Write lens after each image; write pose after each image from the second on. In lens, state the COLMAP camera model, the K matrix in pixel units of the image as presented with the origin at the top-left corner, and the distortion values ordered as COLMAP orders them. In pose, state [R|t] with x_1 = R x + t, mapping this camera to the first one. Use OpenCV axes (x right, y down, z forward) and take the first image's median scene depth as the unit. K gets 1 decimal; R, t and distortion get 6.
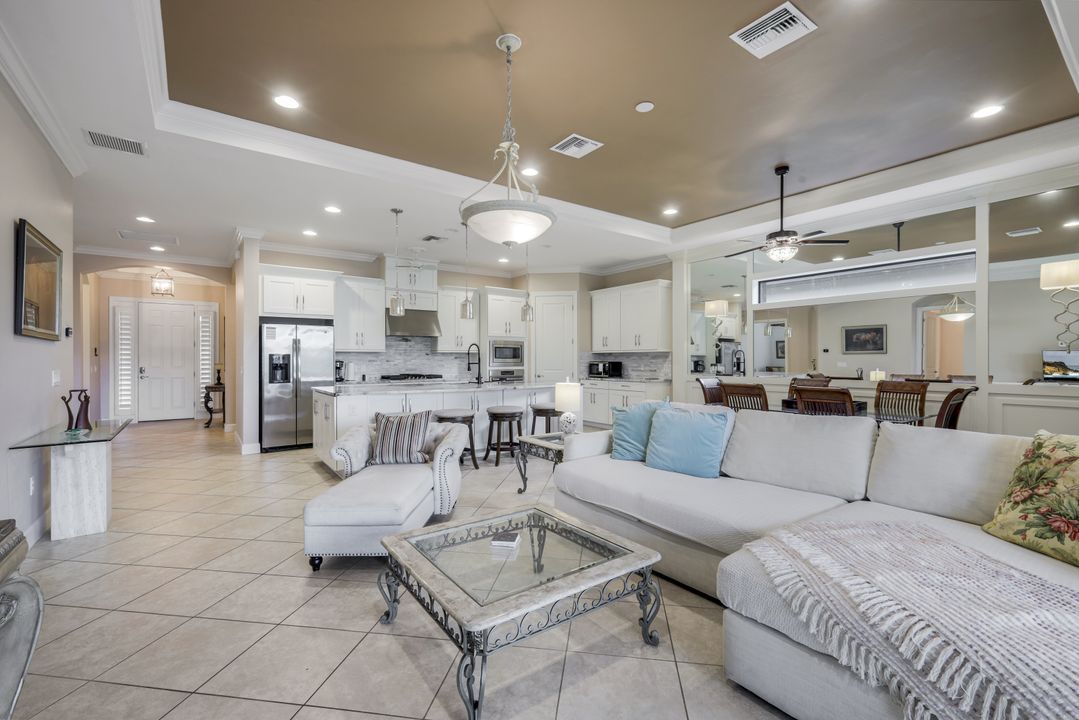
lens RADIAL K [[472.6, 0, 544.0], [0, 472.6, 361.6], [0, 0, 1]] dist [0.004718, 0.000543]
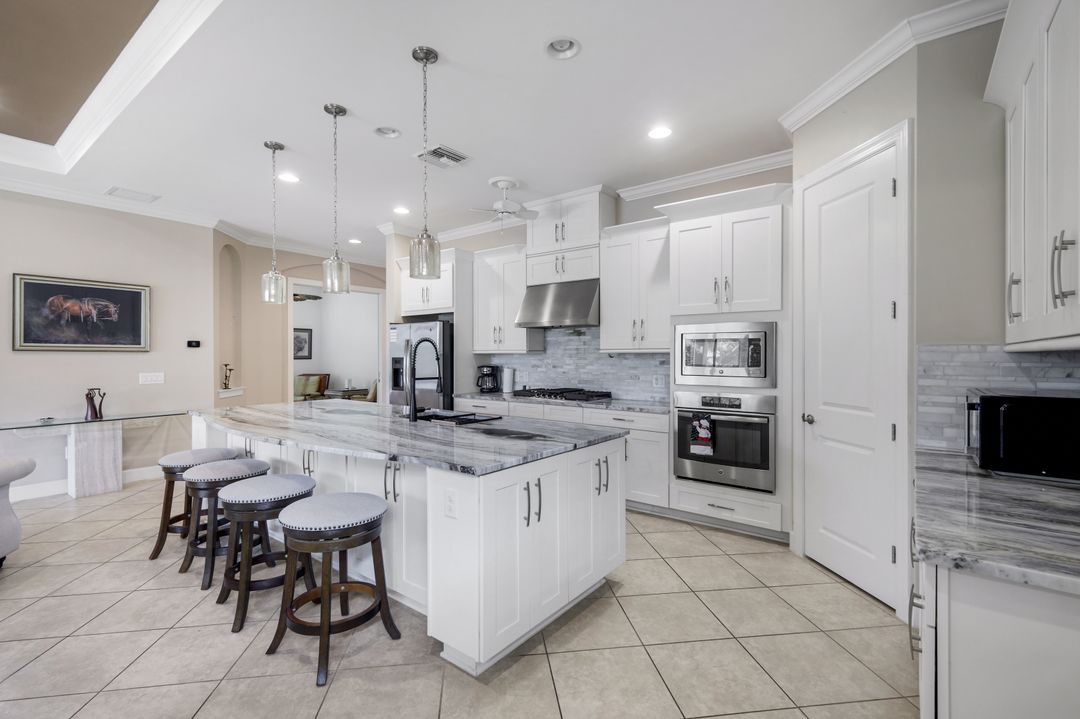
lens RADIAL K [[473.0, 0, 538.5], [0, 473.0, 358.1], [0, 0, 1]] dist [0.004718, 0.000543]
pose [[0.278214, 0.006964, -0.960494, 0.301581], [-0.004876, 0.999971, 0.005837, -0.017332], [0.960507, 0.003059, 0.278240, 0.823740]]
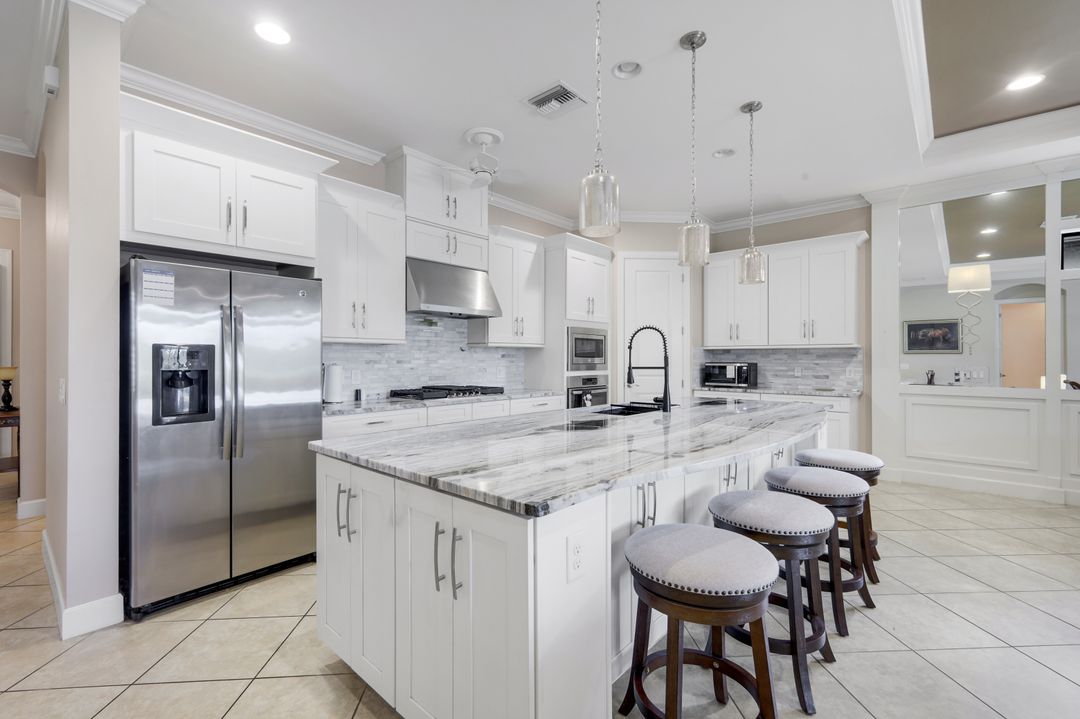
lens RADIAL K [[473.0, 0, 541.1], [0, 473.0, 360.3], [0, 0, 1]] dist [0.004718, 0.000543]
pose [[0.976276, 0.001135, 0.216529, -0.300842], [-0.001083, 0.999999, -0.000357, -0.003046], [-0.216529, 0.000114, 0.976276, 0.473036]]
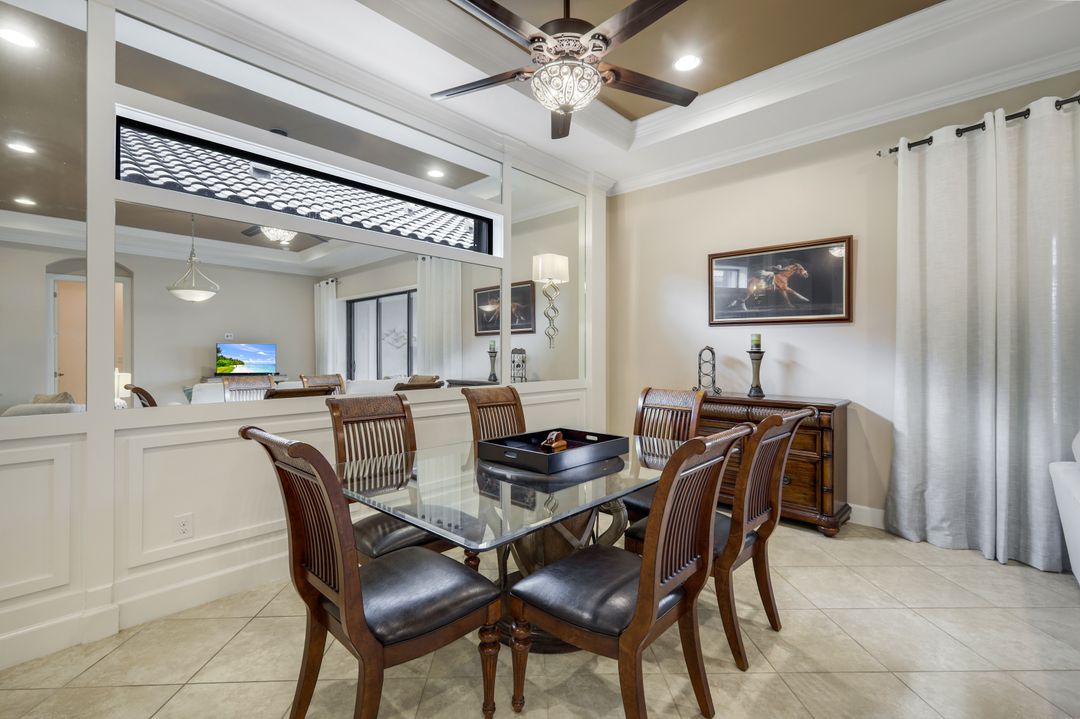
lens RADIAL K [[473.0, 0, 542.4], [0, 473.0, 353.6], [0, 0, 1]] dist [0.004718, 0.000543]
pose [[-0.188257, 0.003661, 0.982113, 0.064984], [0.001279, 0.999993, -0.003483, -0.001313], [-0.982119, 0.000601, -0.188260, 0.675275]]
